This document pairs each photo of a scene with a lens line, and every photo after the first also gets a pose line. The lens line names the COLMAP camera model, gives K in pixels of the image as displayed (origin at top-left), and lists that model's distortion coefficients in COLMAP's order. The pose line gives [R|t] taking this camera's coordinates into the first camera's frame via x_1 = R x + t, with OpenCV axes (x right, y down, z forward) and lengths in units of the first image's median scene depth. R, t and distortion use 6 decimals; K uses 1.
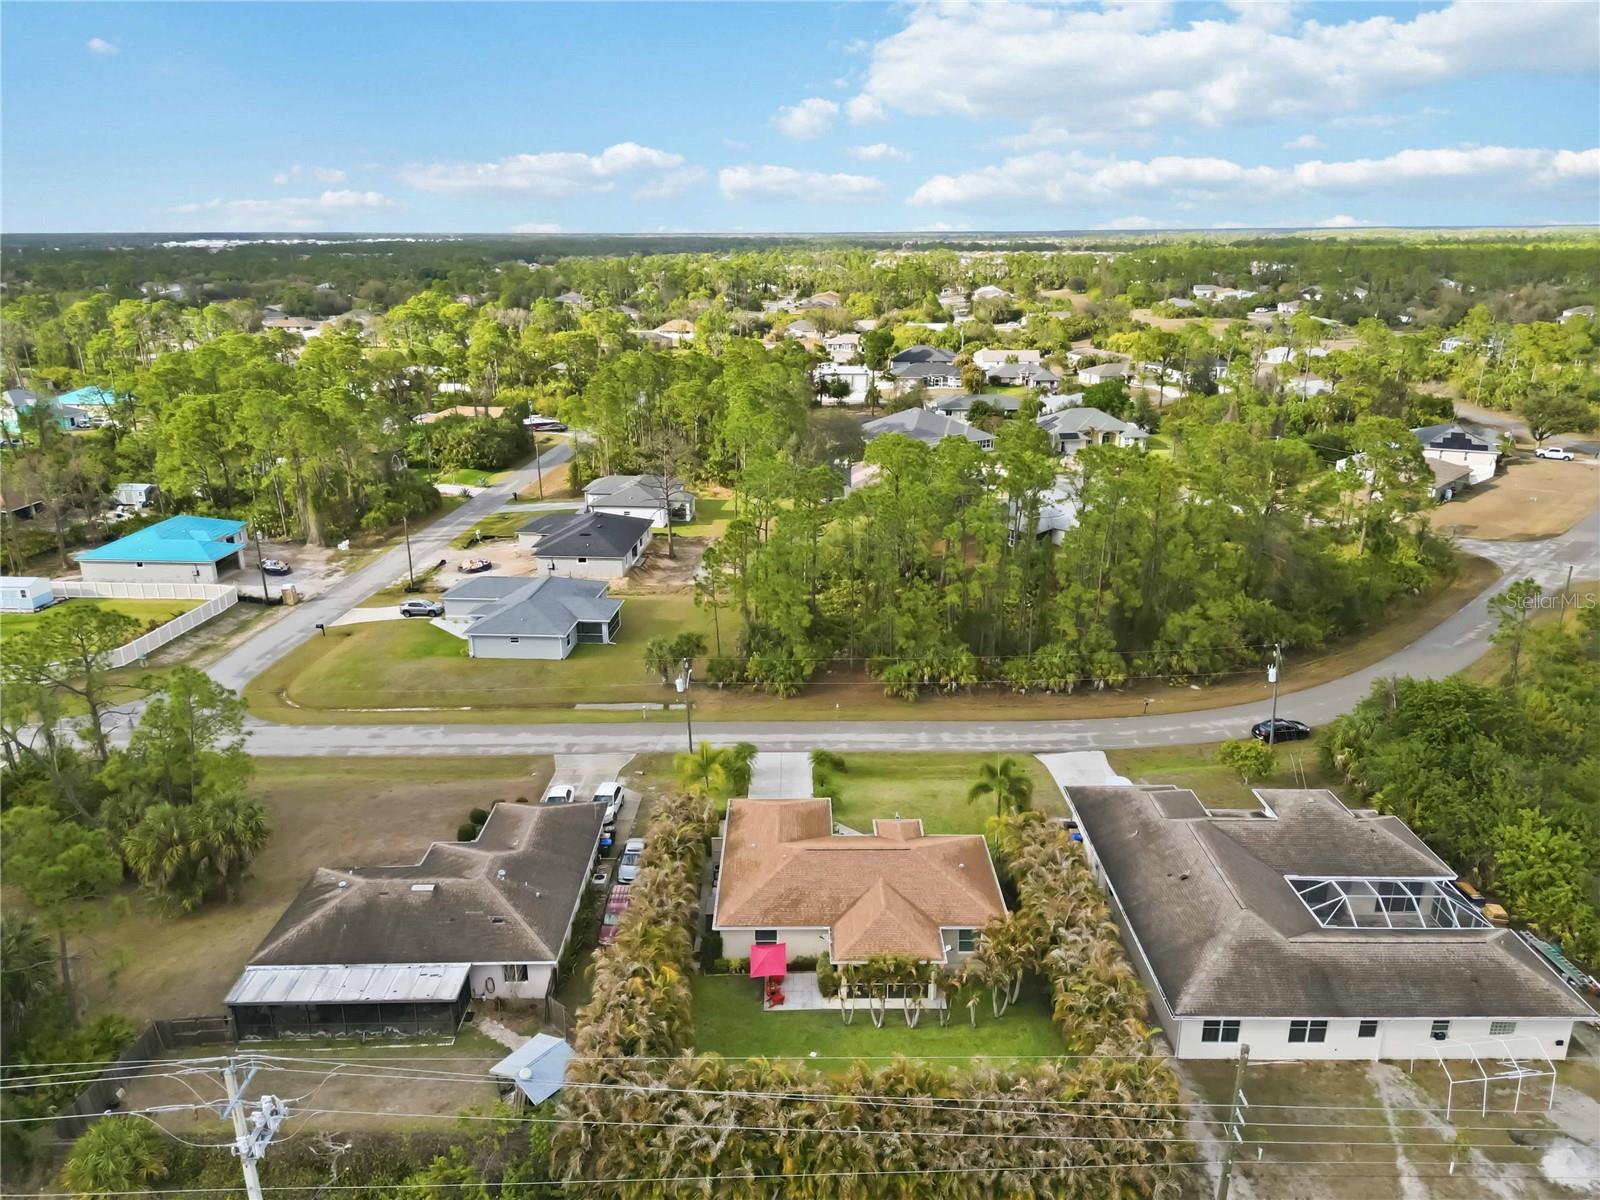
lens RADIAL K [[1121.6, 0, 800.5], [0, 1121.6, 607.0], [0, 0, 1]] dist [0.064390, -0.056340]
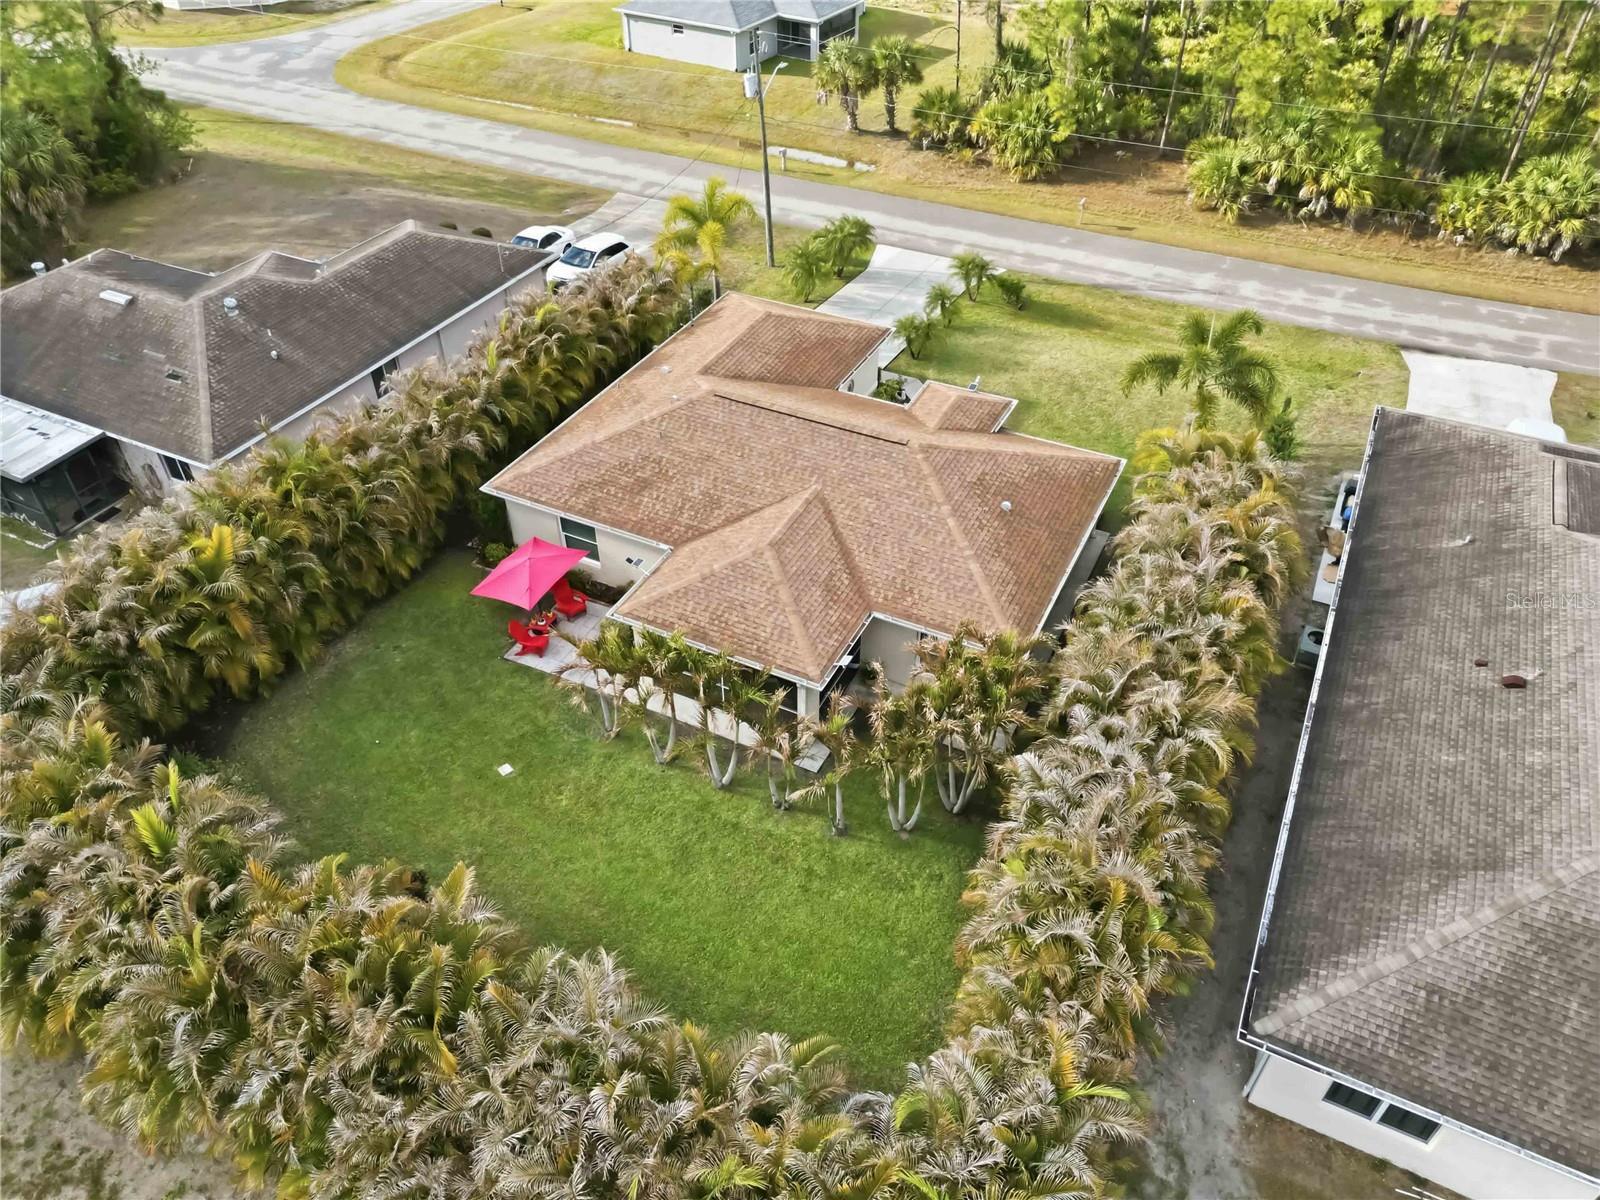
lens RADIAL K [[1121.6, 0, 800.5], [0, 1121.6, 607.0], [0, 0, 1]] dist [0.064390, -0.056340]
pose [[0.894376, 0.295203, -0.336076, 0.172333], [-0.147314, 0.903786, 0.401832, 0.069313], [0.422363, -0.309880, 0.851812, 0.409165]]
